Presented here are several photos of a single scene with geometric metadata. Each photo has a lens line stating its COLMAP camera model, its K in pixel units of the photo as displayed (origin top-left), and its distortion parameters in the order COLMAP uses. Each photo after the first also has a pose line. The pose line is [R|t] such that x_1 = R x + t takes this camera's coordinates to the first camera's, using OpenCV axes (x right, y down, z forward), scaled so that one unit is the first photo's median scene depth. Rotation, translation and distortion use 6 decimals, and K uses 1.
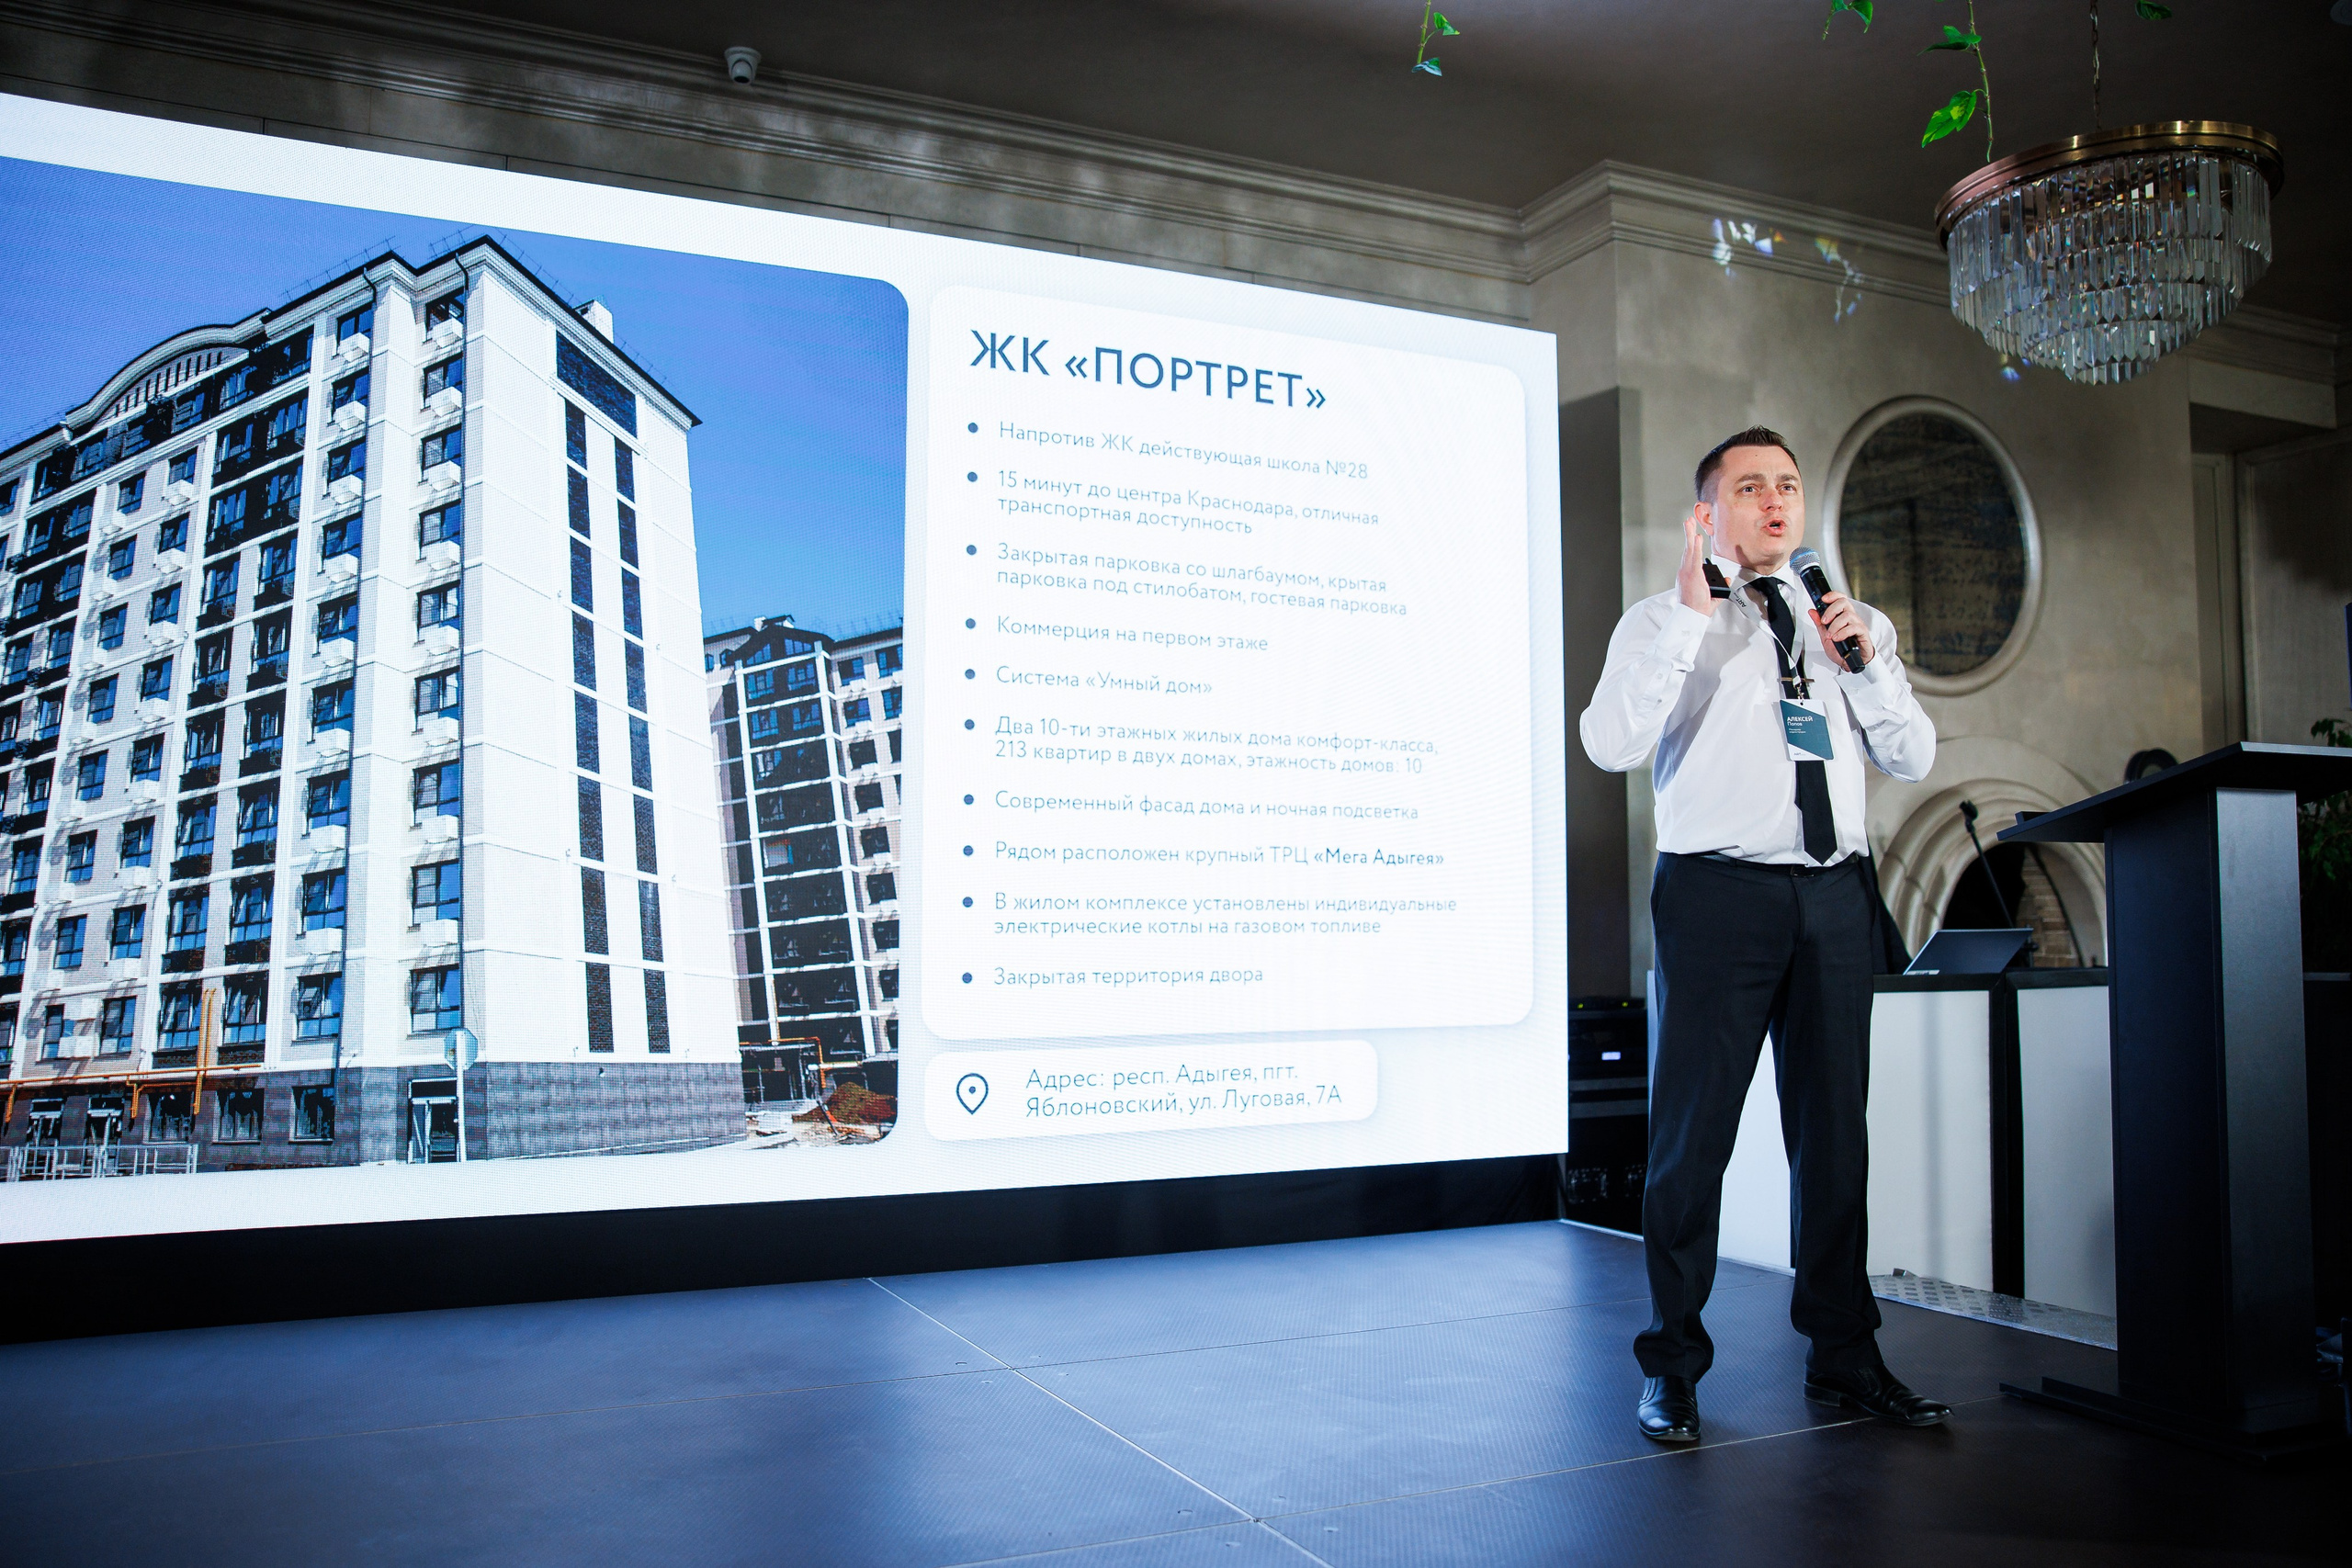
lens RADIAL K [[2060.3, 0, 1054.1], [0, 2060.3, 742.2], [0, 0, 1]] dist [-0.118844, 0.107668]
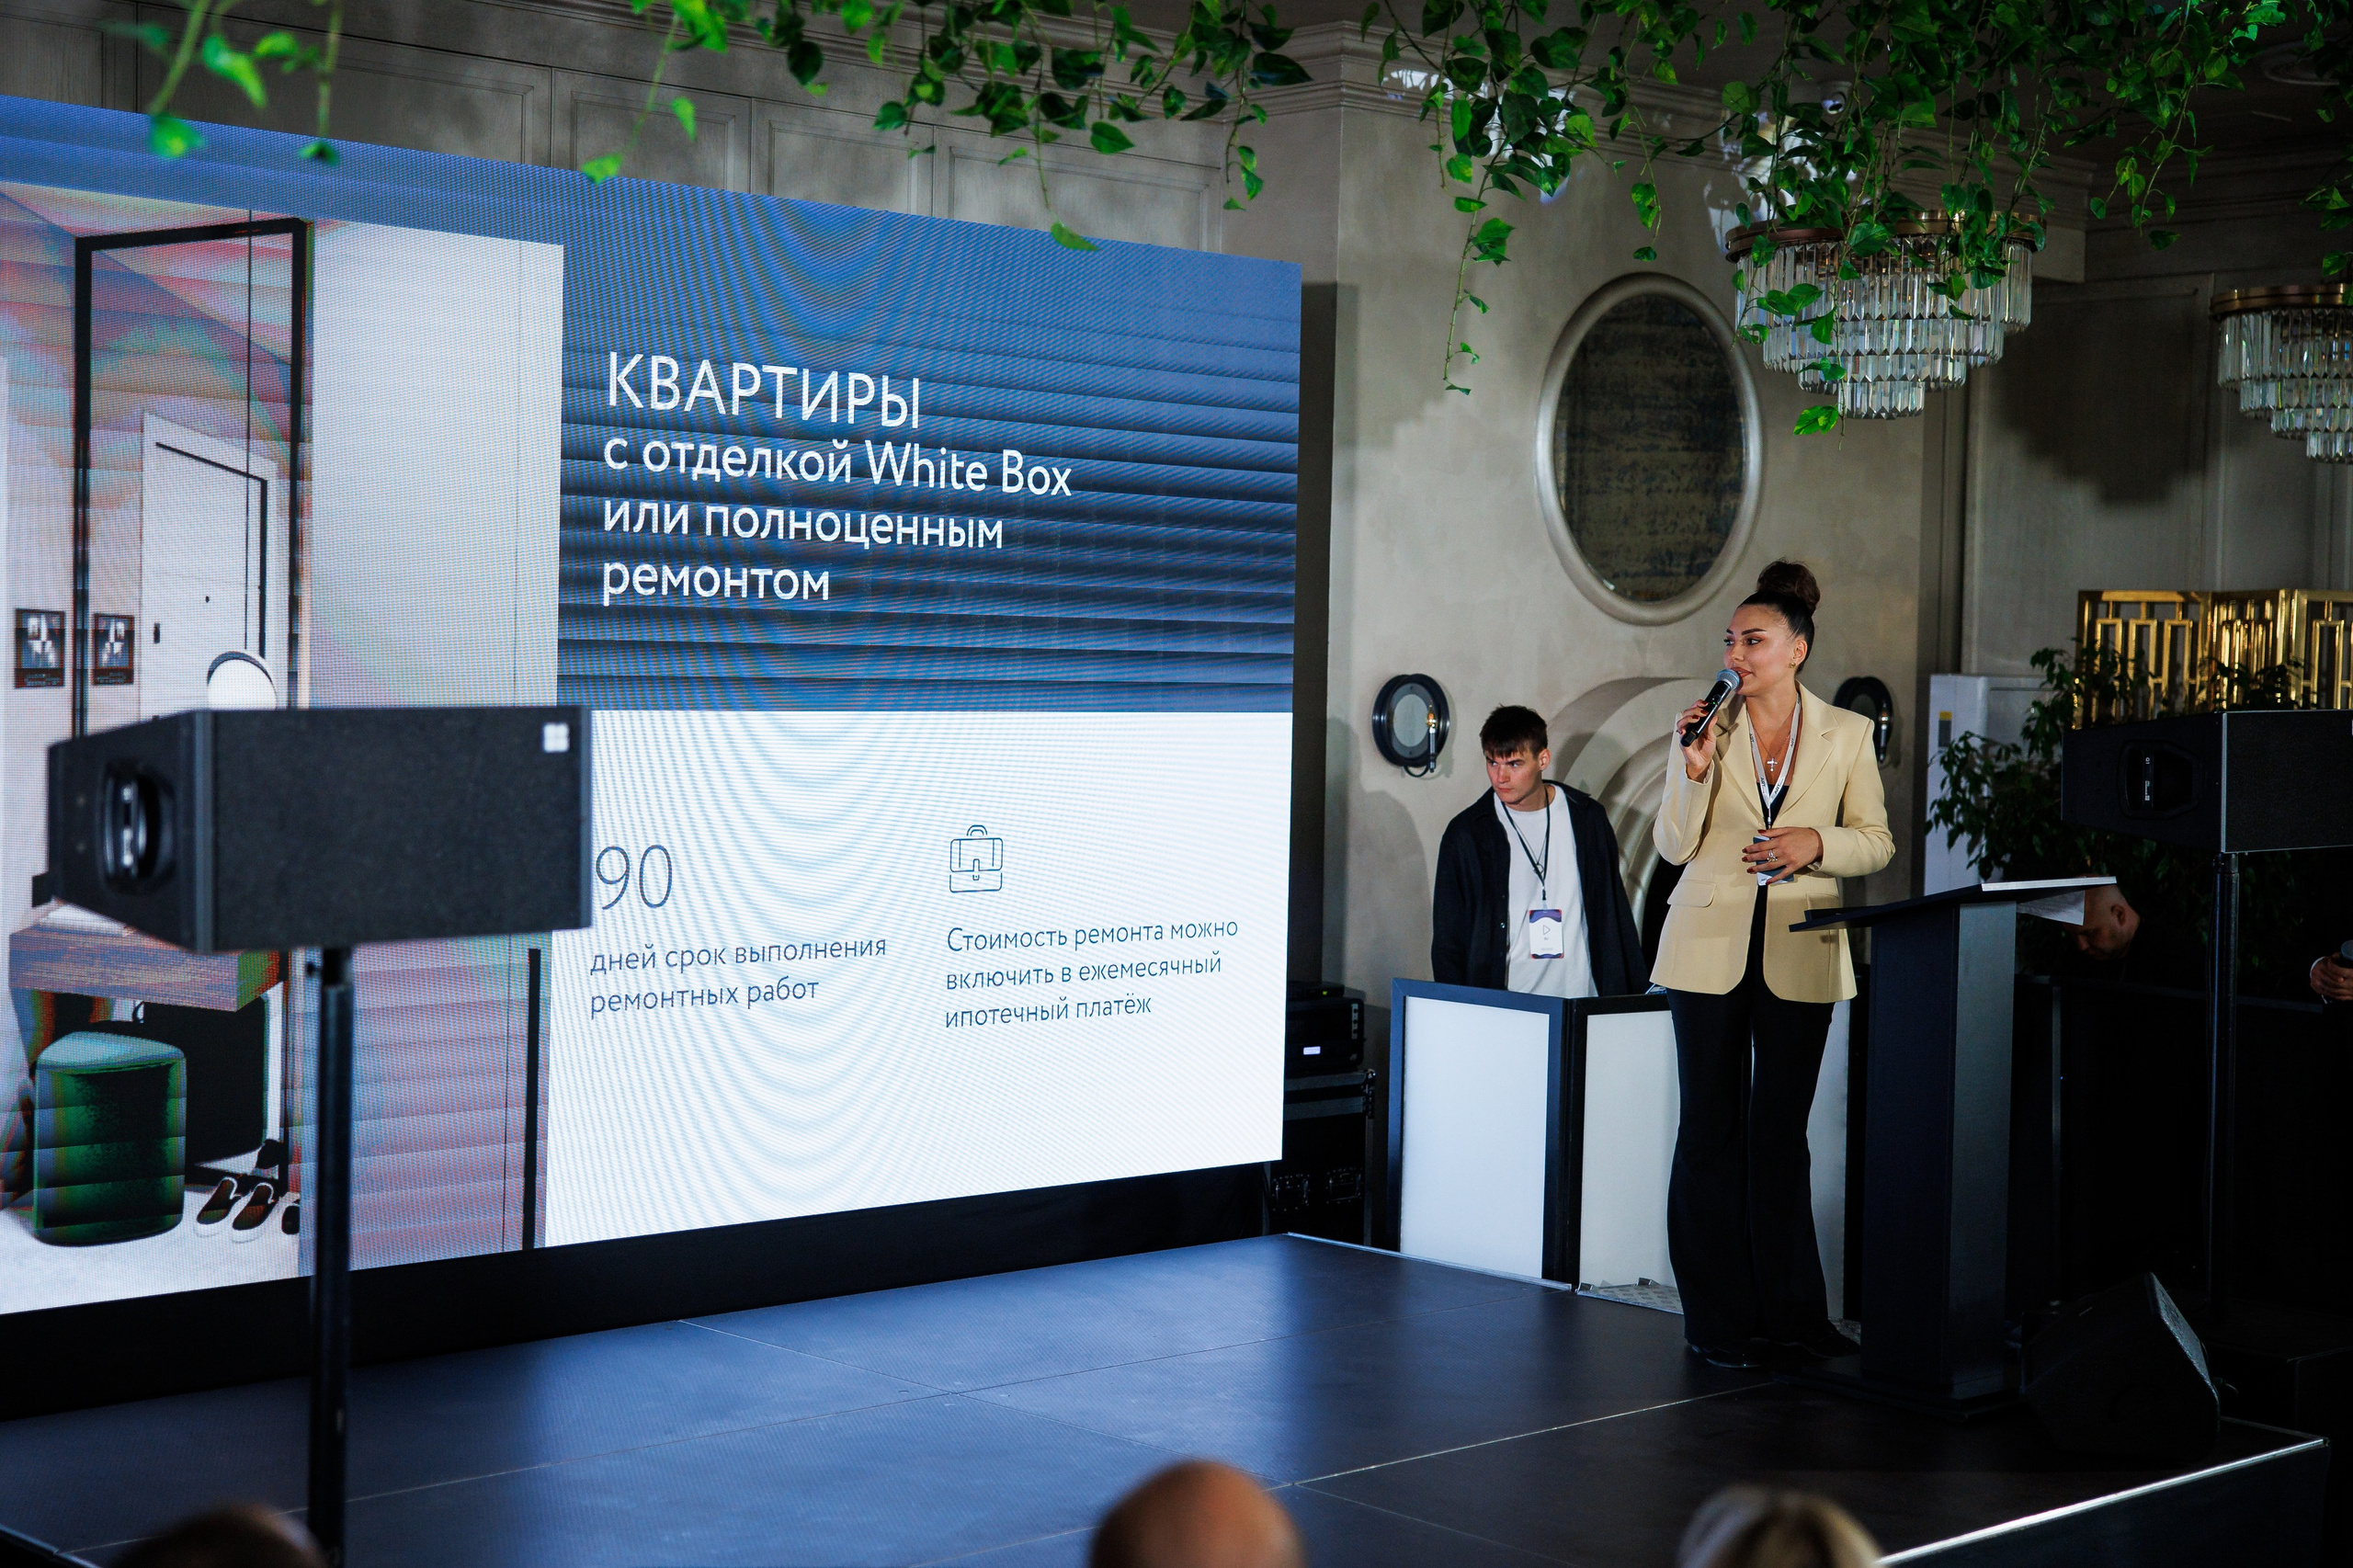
lens RADIAL K [[3431.2, 0, 1176.5], [0, 3431.2, 784.0], [0, 0, 1]] dist [0.129036, -0.639360]
pose [[0.948383, 0.008318, 0.317019, -0.223907], [-0.042836, 0.993855, 0.102068, -0.097738], [-0.314222, -0.110380, 0.942911, -0.343286]]
